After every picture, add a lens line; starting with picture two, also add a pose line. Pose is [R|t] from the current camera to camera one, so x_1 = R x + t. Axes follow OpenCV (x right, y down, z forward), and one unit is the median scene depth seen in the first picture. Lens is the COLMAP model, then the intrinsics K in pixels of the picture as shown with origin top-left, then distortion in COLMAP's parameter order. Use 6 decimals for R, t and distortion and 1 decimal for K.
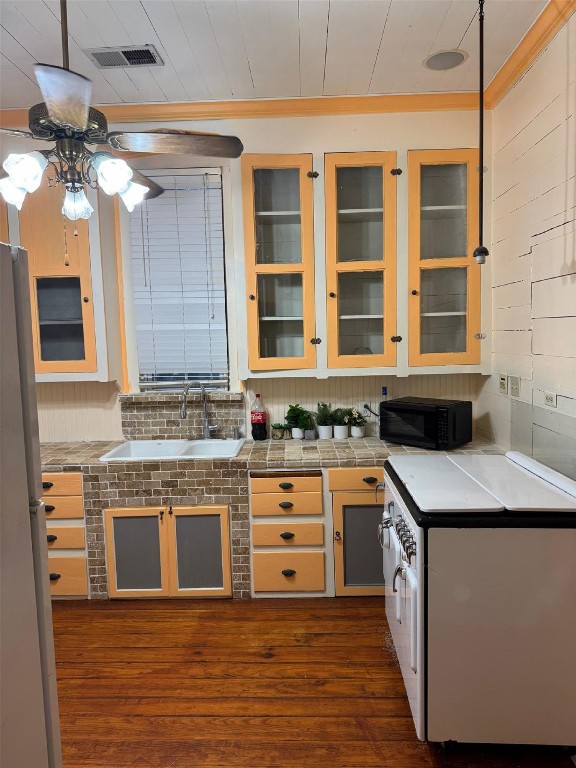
lens RADIAL K [[547.4, 0, 285.8], [0, 547.4, 384.1], [0, 0, 1]] dist [0.086568, -0.086917]
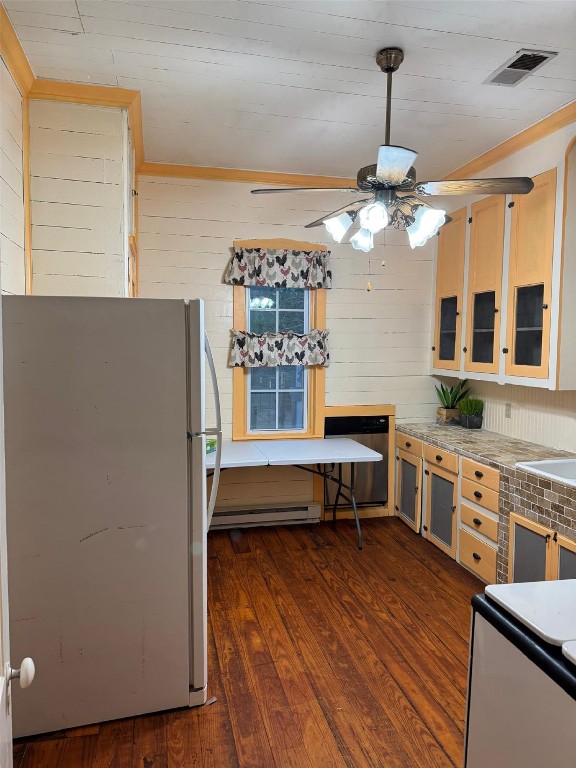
lens RADIAL K [[547.4, 0, 285.8], [0, 547.4, 384.1], [0, 0, 1]] dist [0.086568, -0.086917]
pose [[0.258964, 0.101393, -0.960550, 0.531331], [-0.096814, 0.992192, 0.078632, -0.049692], [0.961023, 0.072631, 0.266758, 0.311272]]
